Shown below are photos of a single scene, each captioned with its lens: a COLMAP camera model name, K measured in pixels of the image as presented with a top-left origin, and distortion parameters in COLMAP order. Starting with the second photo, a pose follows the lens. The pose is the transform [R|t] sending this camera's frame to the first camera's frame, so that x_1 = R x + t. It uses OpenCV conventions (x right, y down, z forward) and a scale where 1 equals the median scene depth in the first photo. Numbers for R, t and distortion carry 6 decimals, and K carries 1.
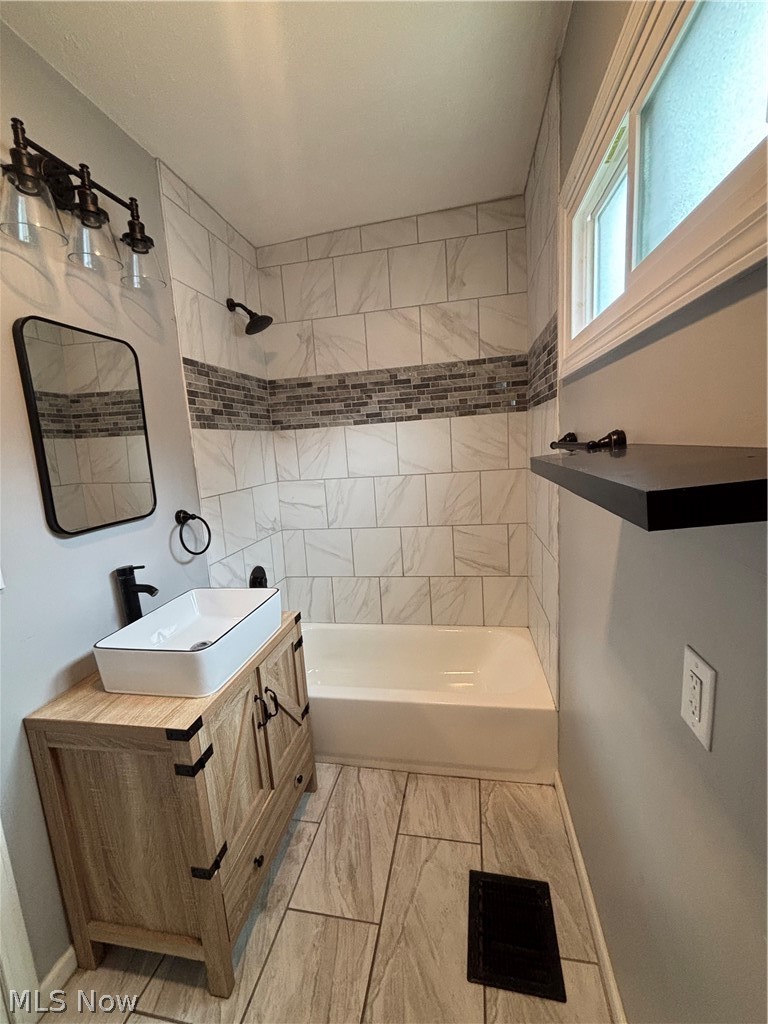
lens RADIAL K [[417.0, 0, 385.5], [0, 417.0, 509.9], [0, 0, 1]] dist [0.001225, 0.001056]
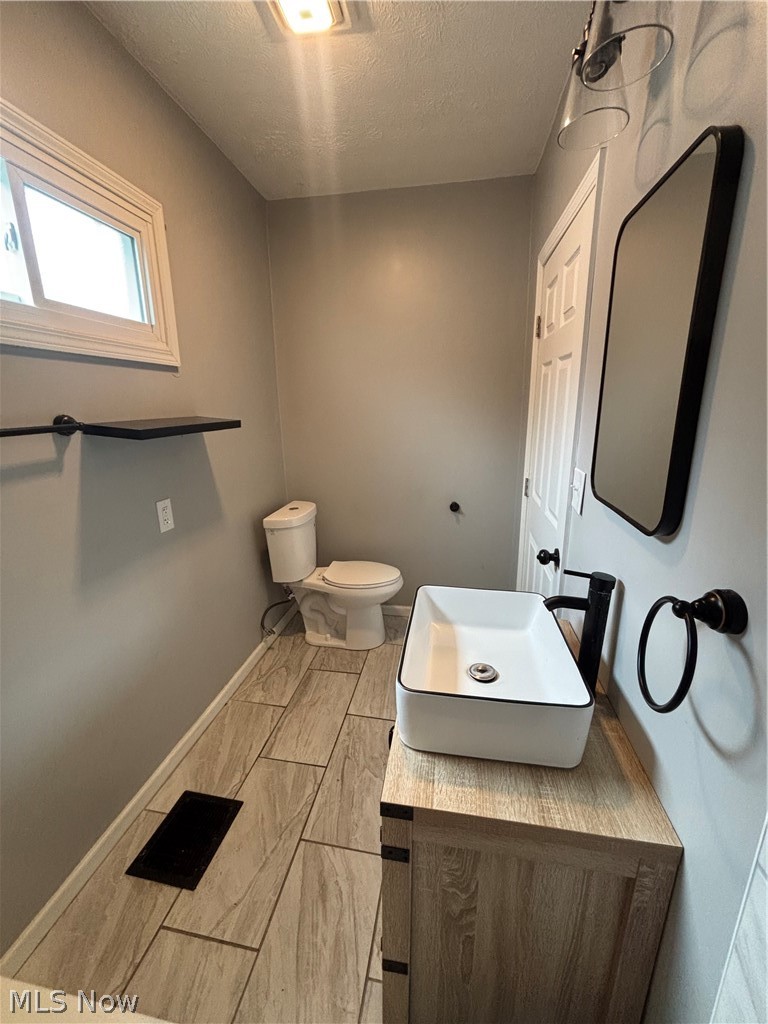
lens RADIAL K [[417.0, 0, 383.2], [0, 417.0, 510.9], [0, 0, 1]] dist [0.001225, 0.001056]
pose [[-0.997625, 0.068866, -0.001058, -0.272423], [0.062754, 0.915203, 0.398076, -0.242175], [0.028382, 0.397064, -0.917352, 1.540931]]
